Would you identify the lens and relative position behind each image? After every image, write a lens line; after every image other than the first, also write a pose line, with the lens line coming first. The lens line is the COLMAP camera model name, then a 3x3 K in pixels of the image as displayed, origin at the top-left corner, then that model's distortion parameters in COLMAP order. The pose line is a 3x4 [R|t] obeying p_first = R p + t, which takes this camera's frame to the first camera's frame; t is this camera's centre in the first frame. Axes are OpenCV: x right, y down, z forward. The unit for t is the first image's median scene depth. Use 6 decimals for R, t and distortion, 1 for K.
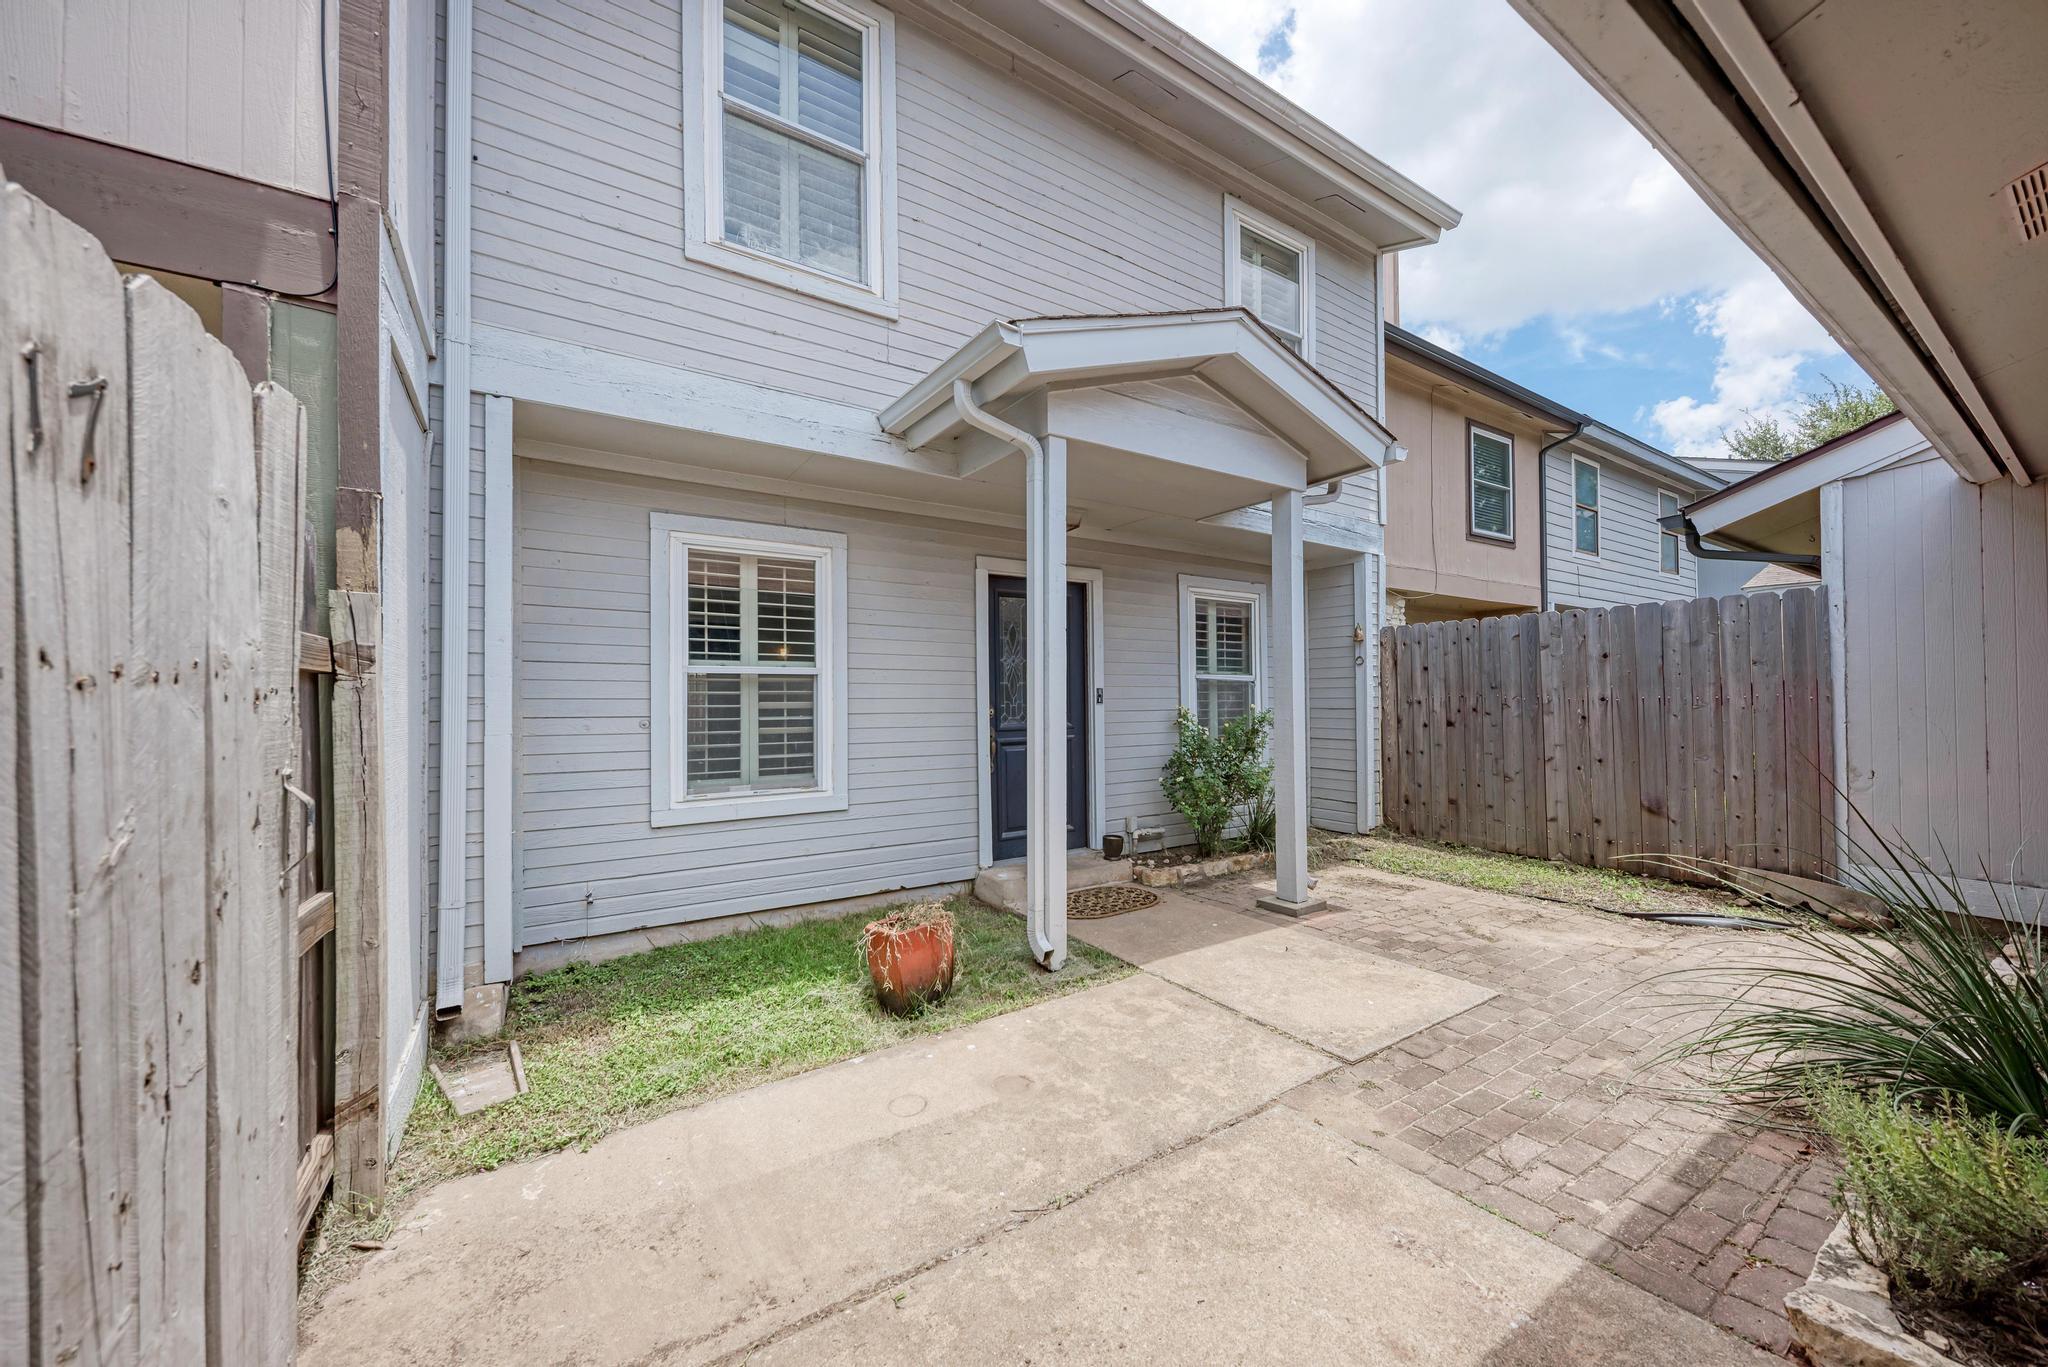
lens RADIAL K [[730.3, 0, 1024.0], [0, 730.3, 683.5], [0, 0, 1]] dist [0.001917, 0.000066]
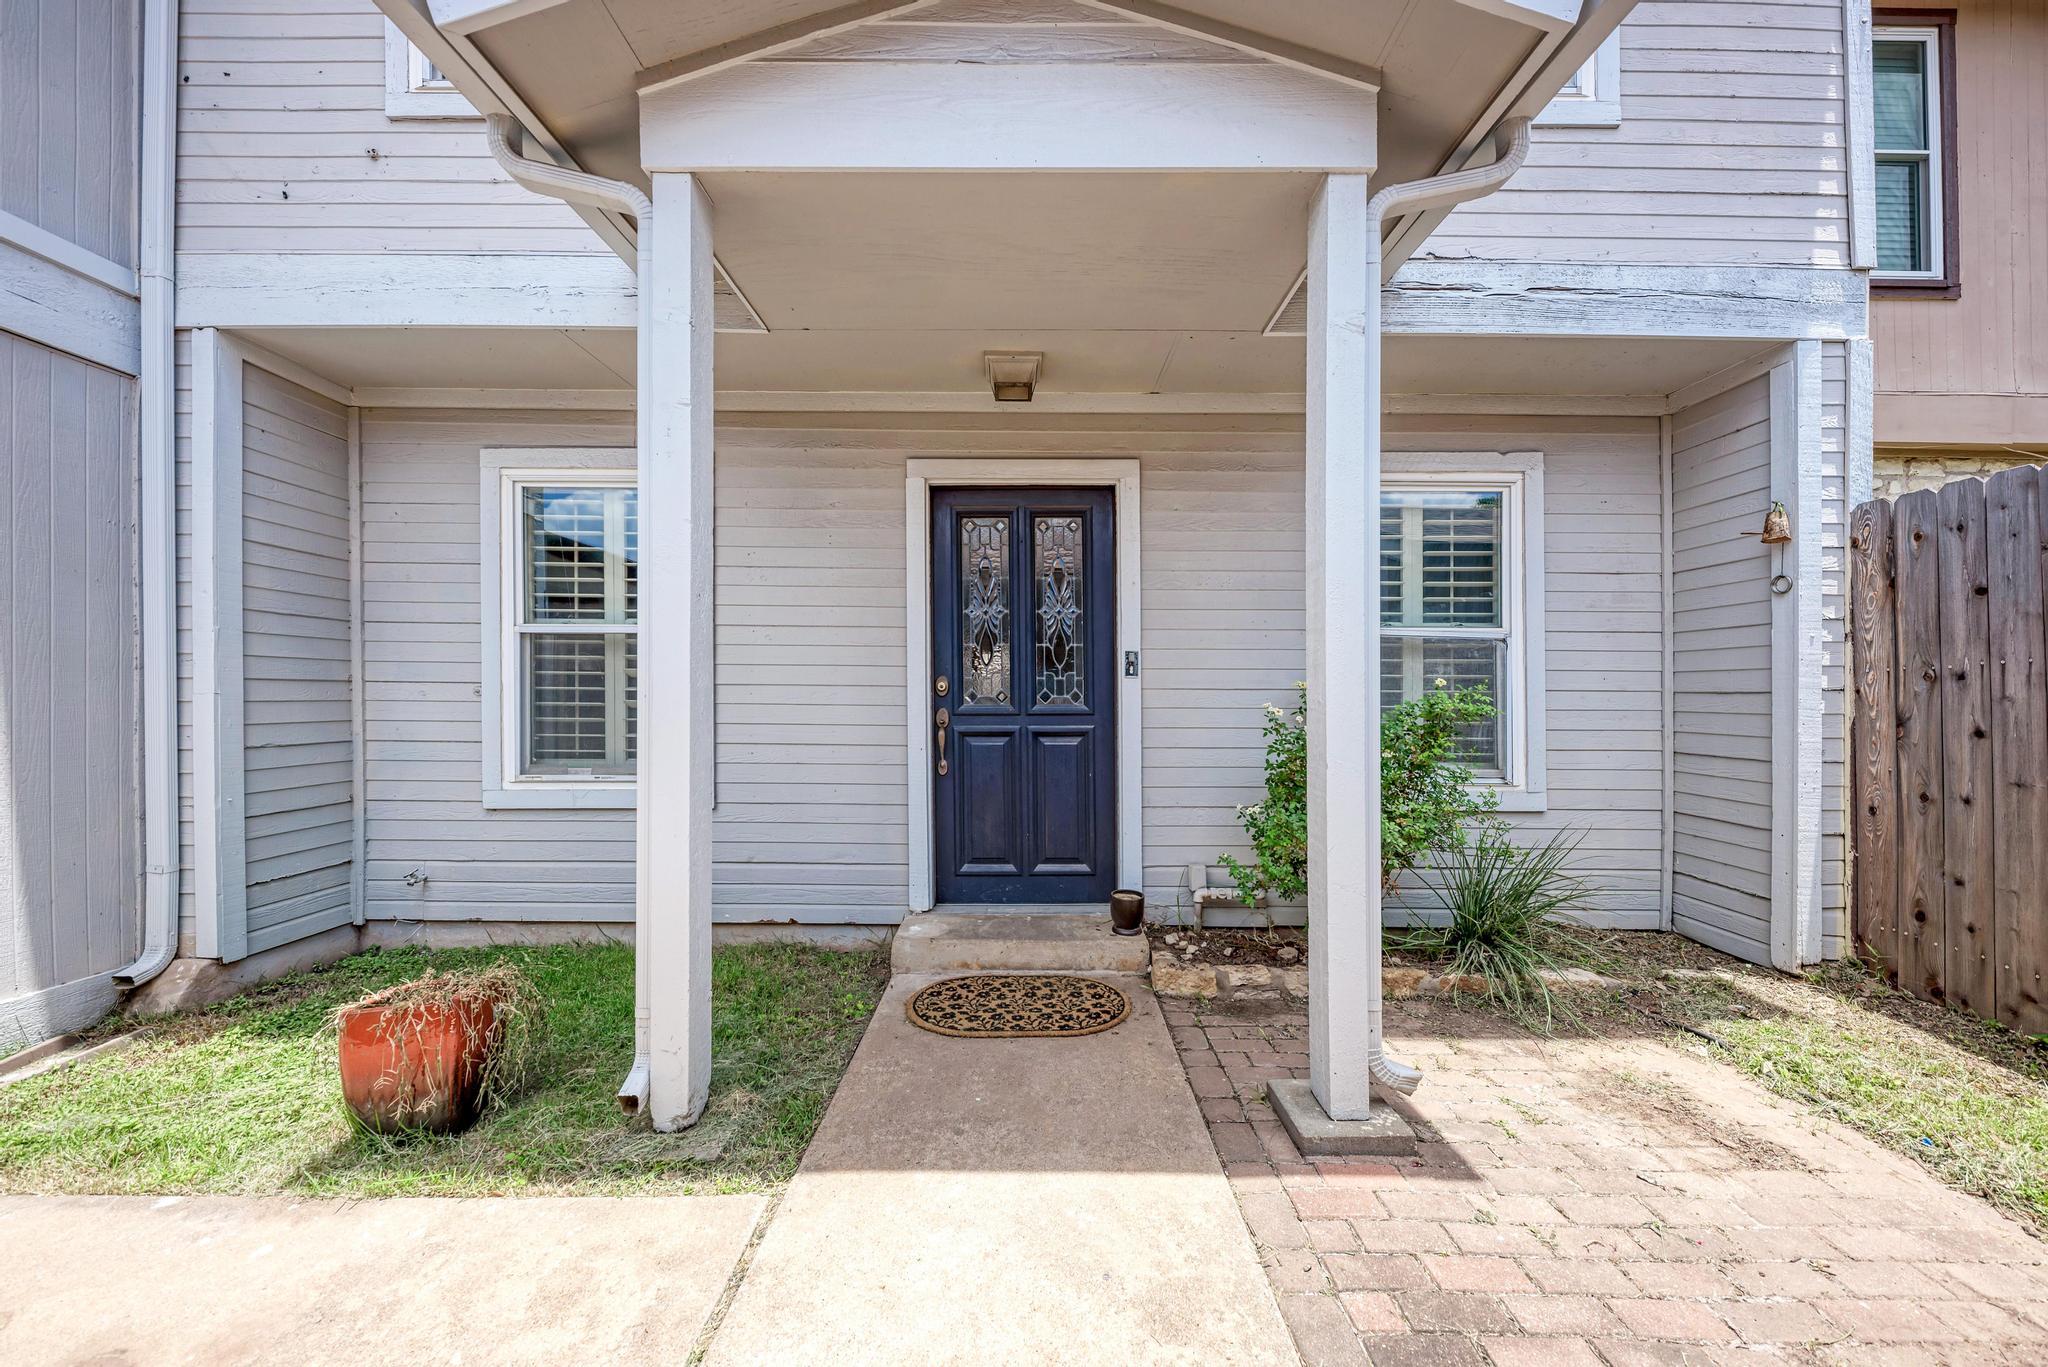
lens RADIAL K [[737.7, 0, 1029.3], [0, 737.7, 686.4], [0, 0, 1]] dist [0.008650, -0.005095]
pose [[0.841594, 0.005501, -0.540083, 0.392525], [0.002146, 0.999906, 0.013528, 0.029582], [0.540106, -0.012544, 0.841503, 0.454451]]
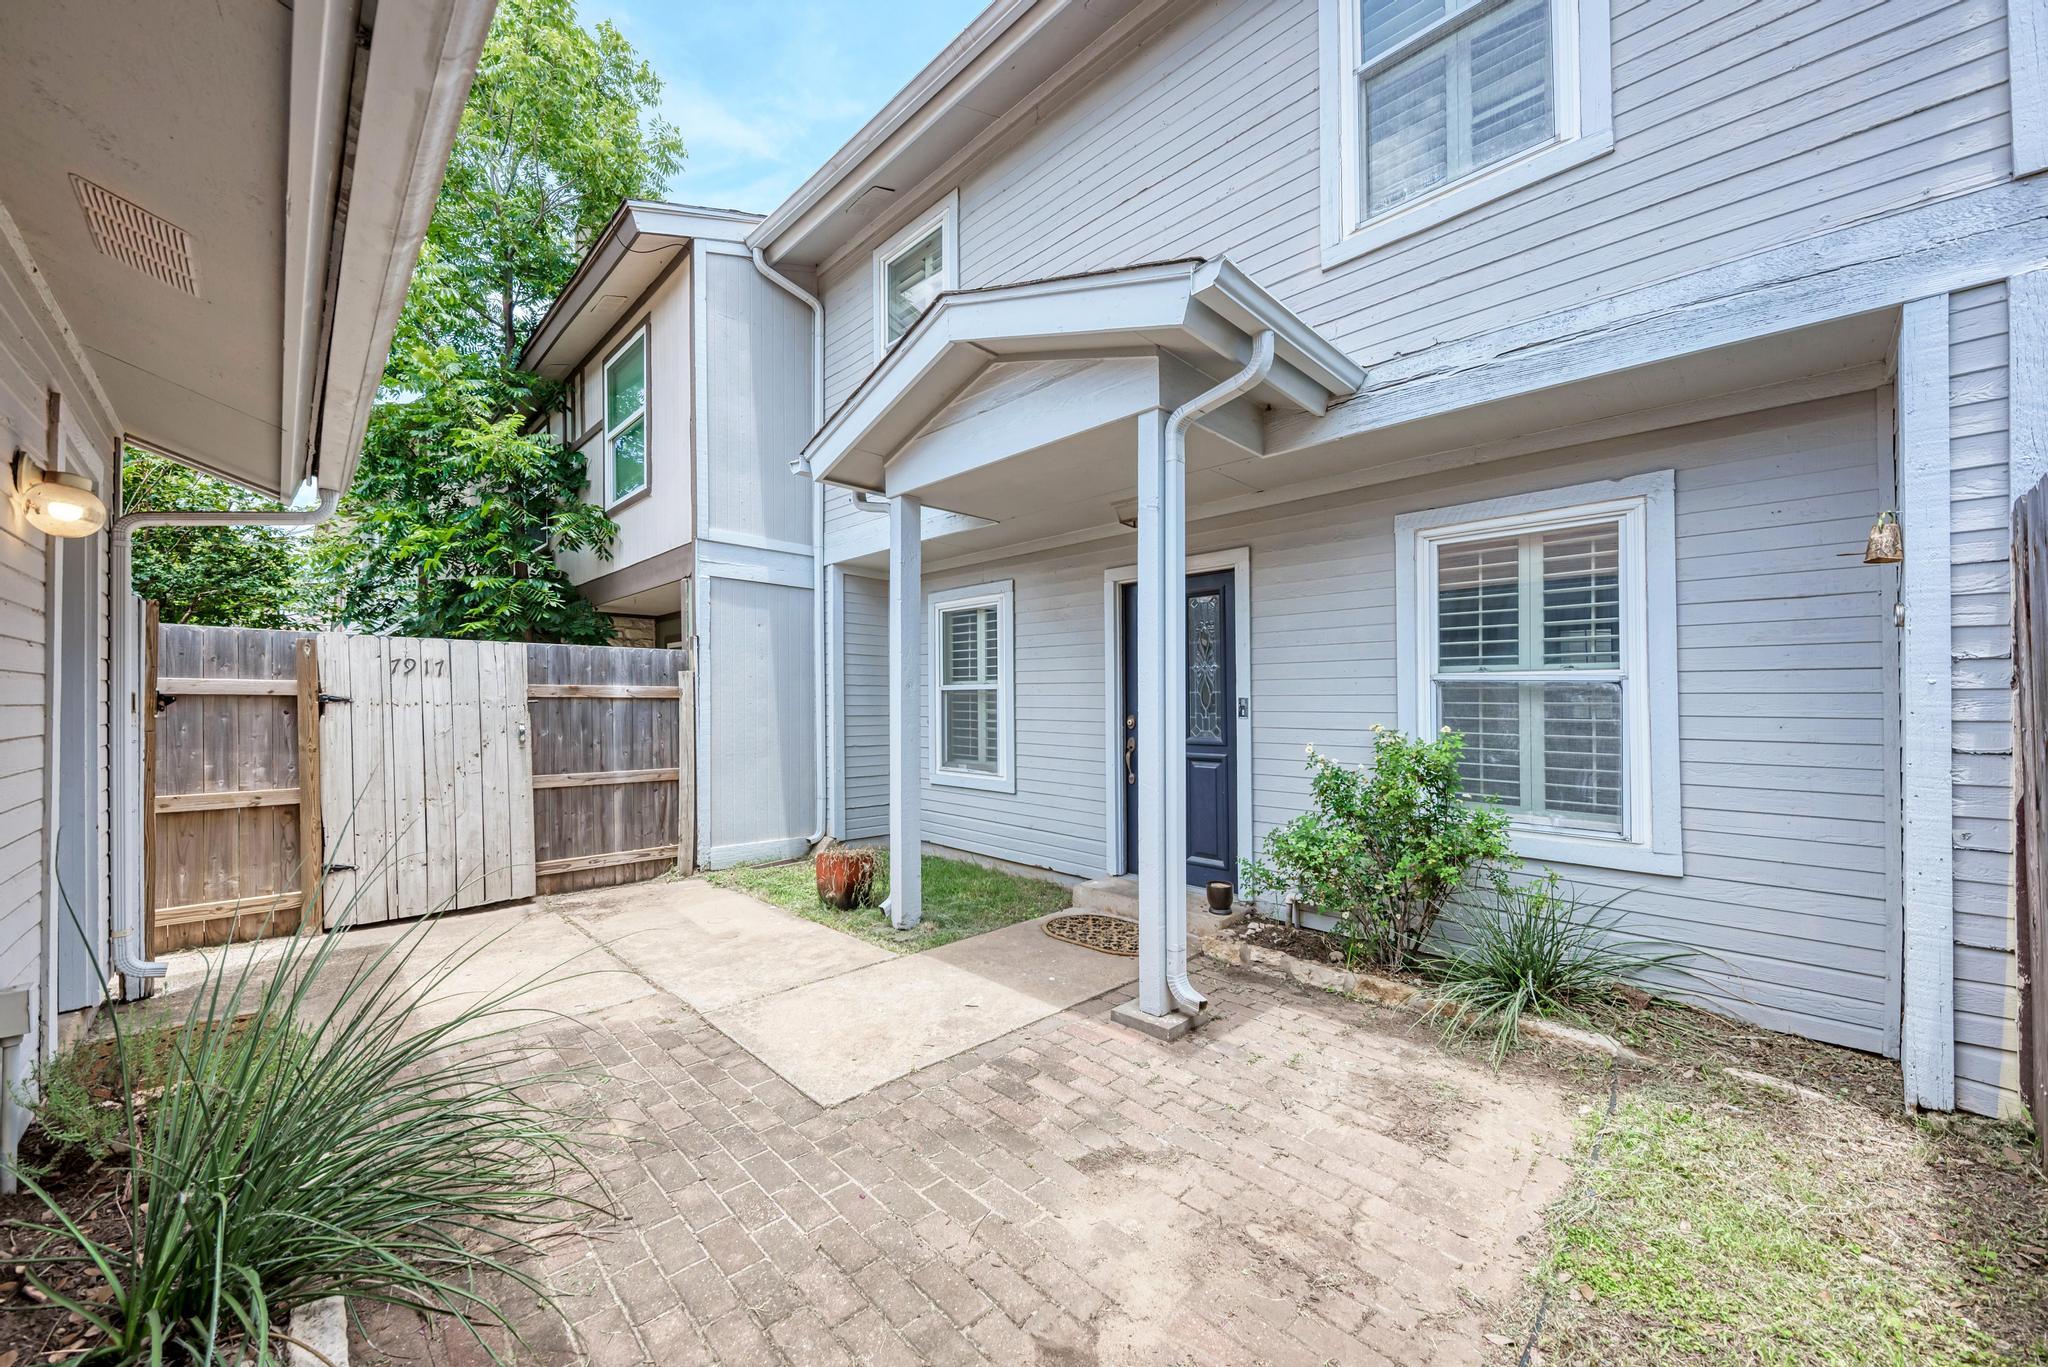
lens RADIAL K [[737.7, 0, 1029.3], [0, 737.7, 686.4], [0, 0, 1]] dist [0.008650, -0.005095]
pose [[0.220003, -0.014366, -0.975394, 0.888756], [0.017267, 0.999792, -0.010830, -0.000869], [0.975346, -0.014459, 0.220205, 0.638295]]
